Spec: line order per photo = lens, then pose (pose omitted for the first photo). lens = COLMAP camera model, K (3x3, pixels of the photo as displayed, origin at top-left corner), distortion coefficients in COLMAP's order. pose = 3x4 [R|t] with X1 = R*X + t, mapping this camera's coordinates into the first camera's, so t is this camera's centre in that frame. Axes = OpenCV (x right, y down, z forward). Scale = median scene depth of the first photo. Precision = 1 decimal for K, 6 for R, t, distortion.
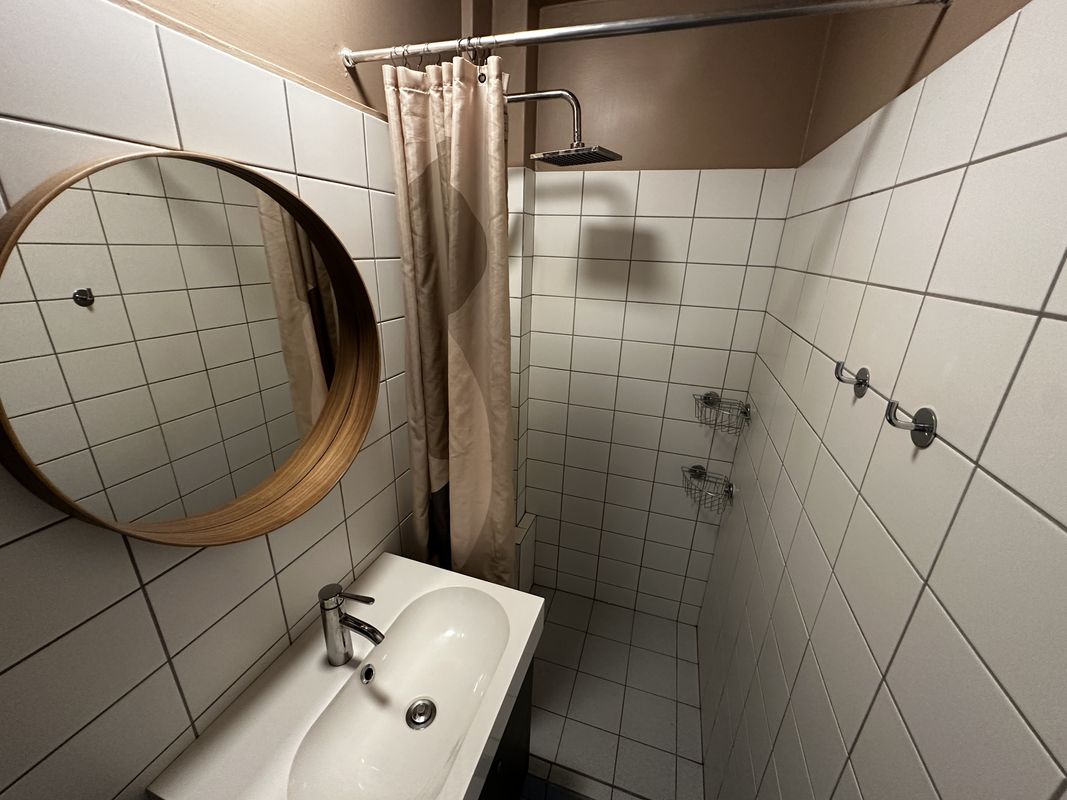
lens RADIAL K [[427.5, 0, 533.8], [0, 427.5, 401.3], [0, 0, 1]] dist [-0.000913, 0.000482]
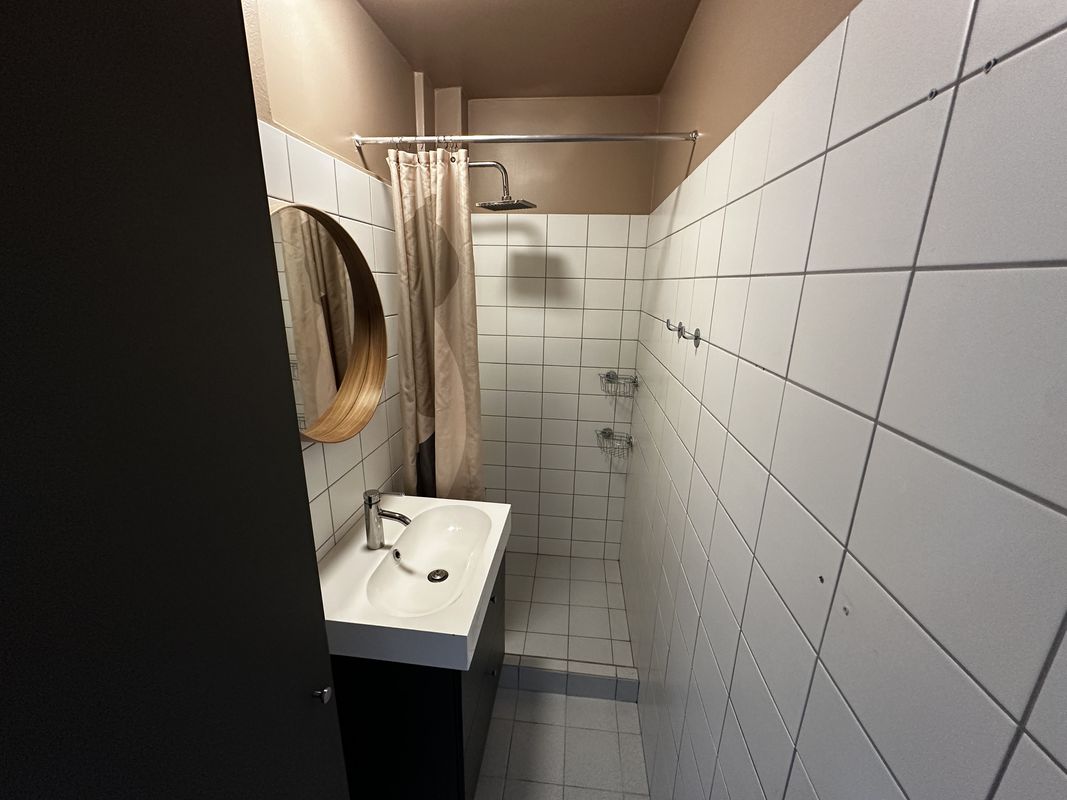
lens RADIAL K [[427.5, 0, 533.3], [0, 427.5, 401.1], [0, 0, 1]] dist [-0.000913, 0.000482]
pose [[0.978100, -0.069158, 0.196311, -0.155683], [0.083054, 0.994523, -0.063452, 0.211719], [-0.190848, 0.078367, 0.978486, -0.430242]]
